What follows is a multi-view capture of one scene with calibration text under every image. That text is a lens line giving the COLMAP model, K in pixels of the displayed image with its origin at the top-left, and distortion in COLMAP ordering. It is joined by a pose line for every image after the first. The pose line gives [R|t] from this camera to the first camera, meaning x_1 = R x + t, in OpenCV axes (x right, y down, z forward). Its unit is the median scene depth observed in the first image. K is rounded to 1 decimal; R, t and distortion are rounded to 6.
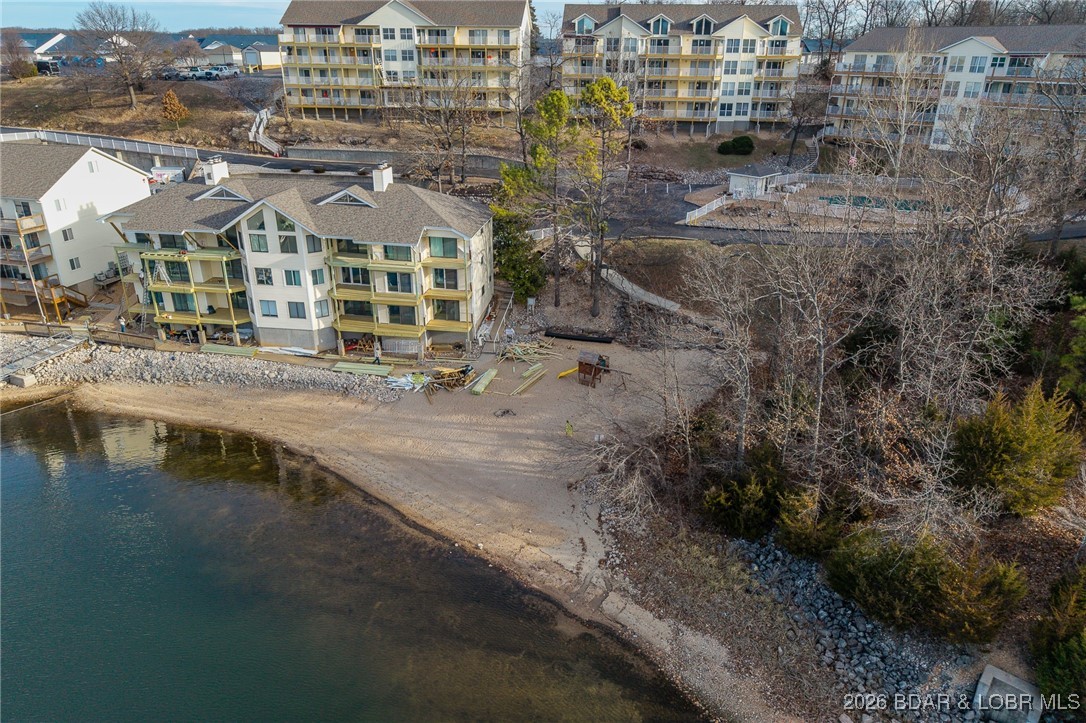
lens RADIAL K [[728.1, 0, 541.6], [0, 728.1, 359.9], [0, 0, 1]] dist [0.007002, -0.001777]
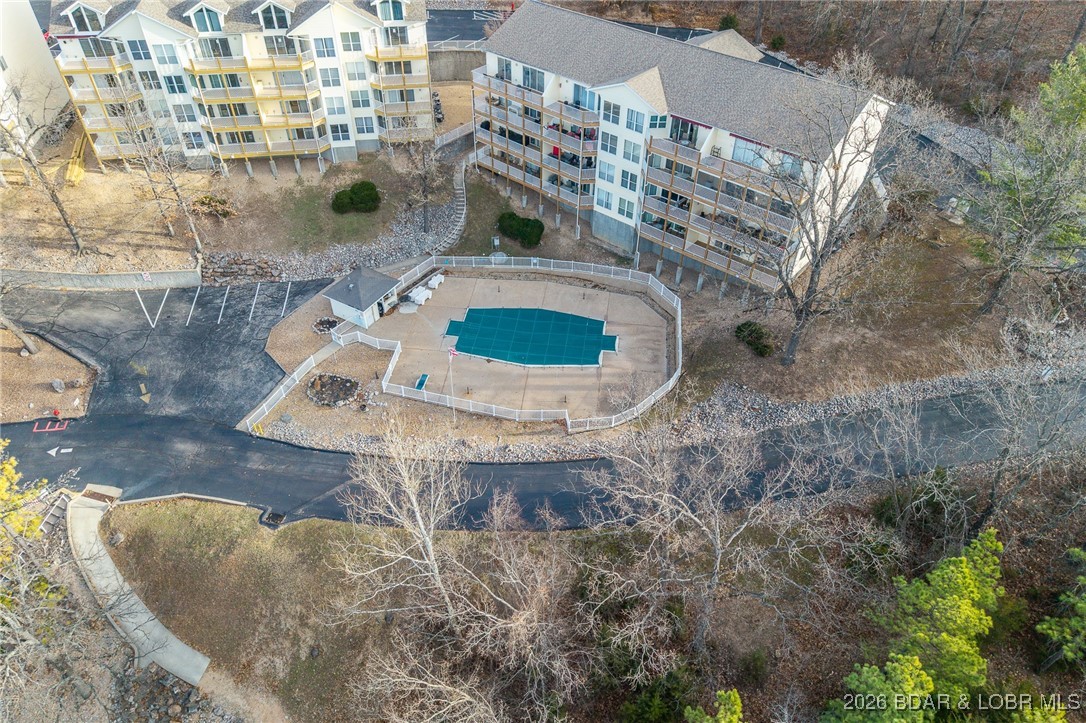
lens RADIAL K [[728.1, 0, 542.9], [0, 728.1, 362.7], [0, 0, 1]] dist [0.007002, -0.001777]
pose [[0.966397, -0.170892, 0.192021, 0.274865], [0.096090, 0.933021, 0.346754, -0.368678], [-0.238417, -0.316651, 0.918090, 0.234132]]
